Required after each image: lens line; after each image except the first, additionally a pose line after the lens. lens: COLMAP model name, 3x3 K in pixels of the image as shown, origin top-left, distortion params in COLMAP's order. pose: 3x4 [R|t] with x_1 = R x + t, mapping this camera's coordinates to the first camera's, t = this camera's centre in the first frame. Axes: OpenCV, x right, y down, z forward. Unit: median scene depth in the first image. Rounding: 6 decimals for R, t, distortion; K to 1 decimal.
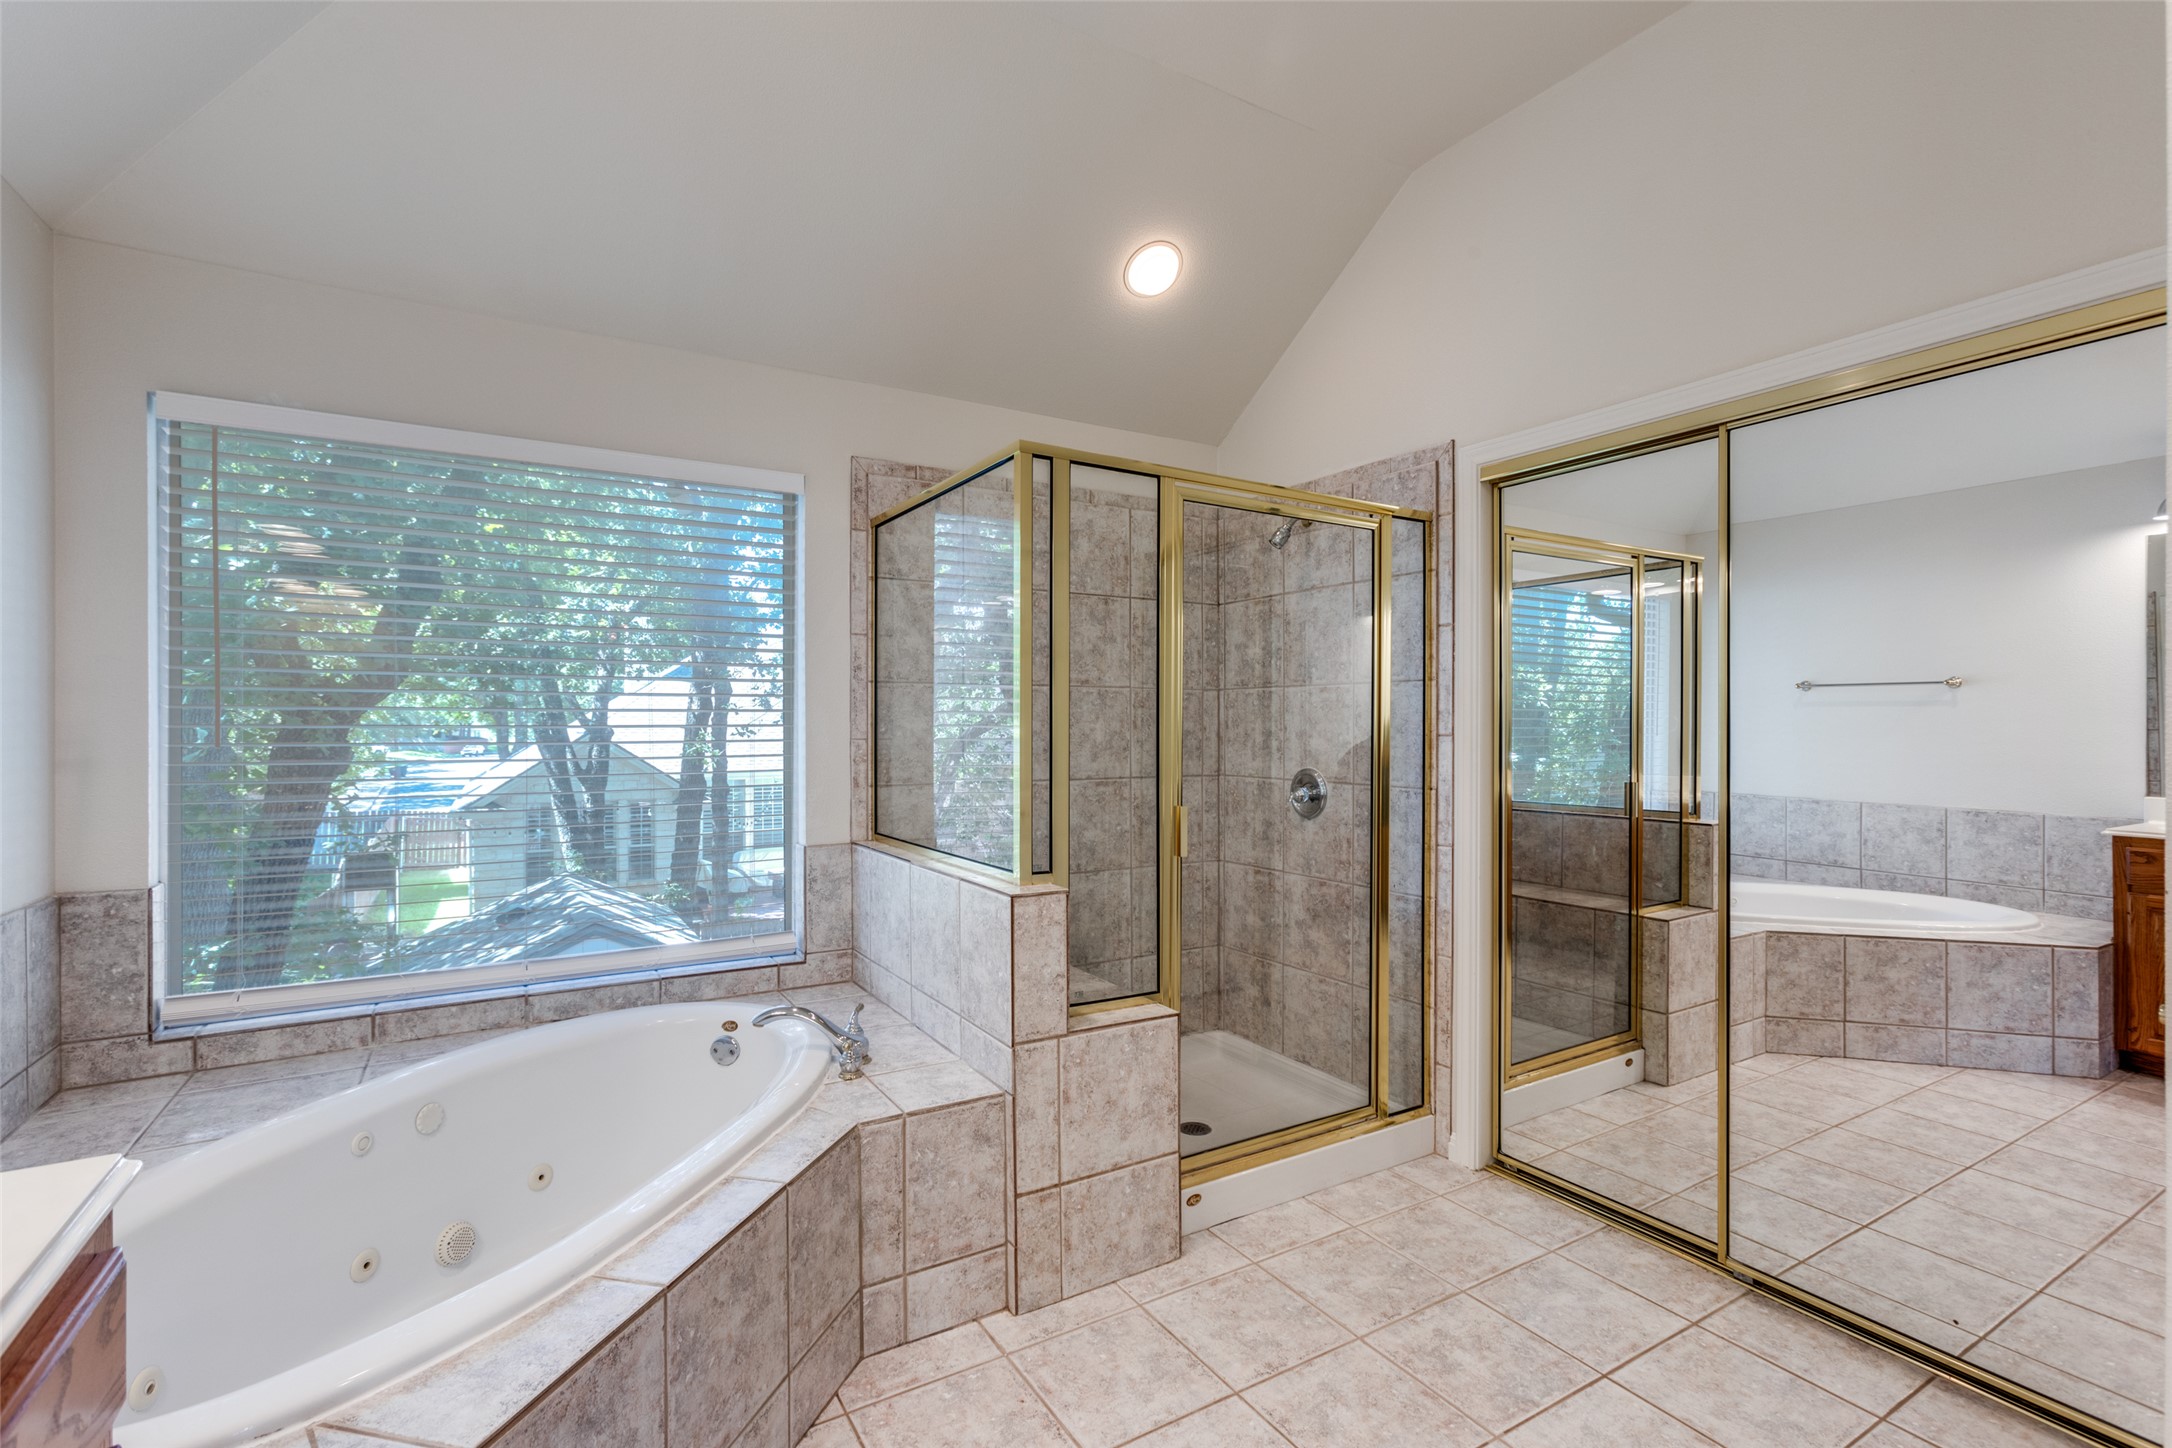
lens RADIAL K [[979.7, 0, 1075.9], [0, 979.7, 726.0], [0, 0, 1]] dist [-0.004088, 0.000554]
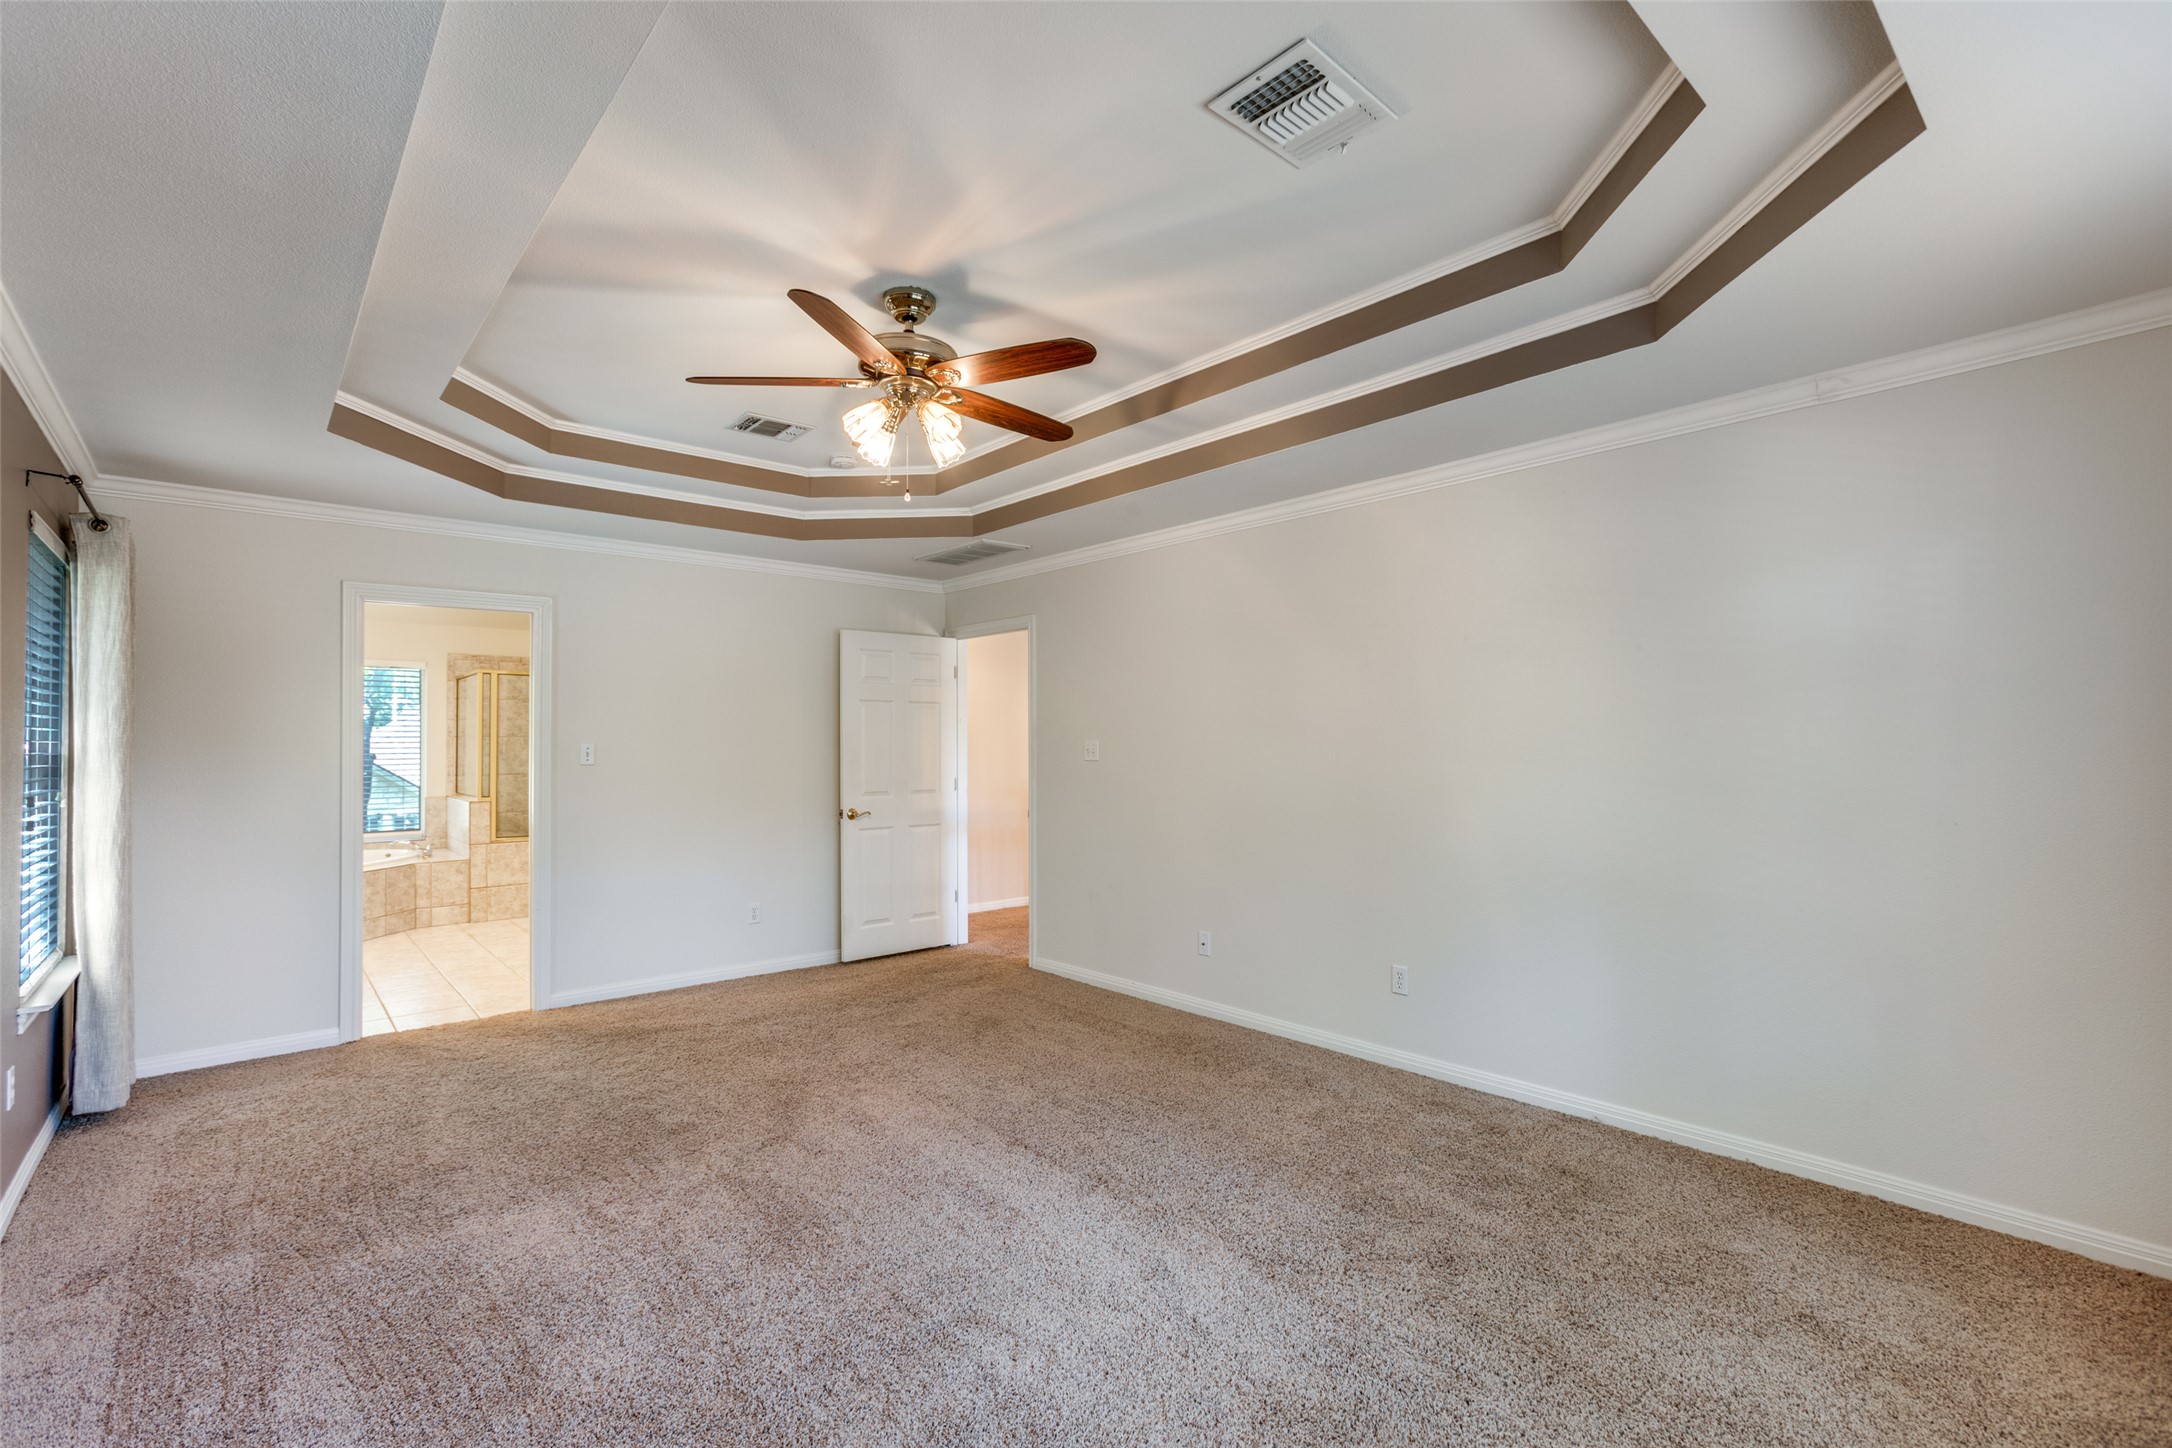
lens RADIAL K [[979.7, 0, 1095.4], [0, 979.7, 728.0], [0, 0, 1]] dist [-0.004088, 0.000554]
pose [[0.984107, 0.002548, 0.177557, 1.473270], [0.001039, 0.999797, -0.020106, -0.019291], [-0.177572, 0.019971, 0.983905, -2.762777]]
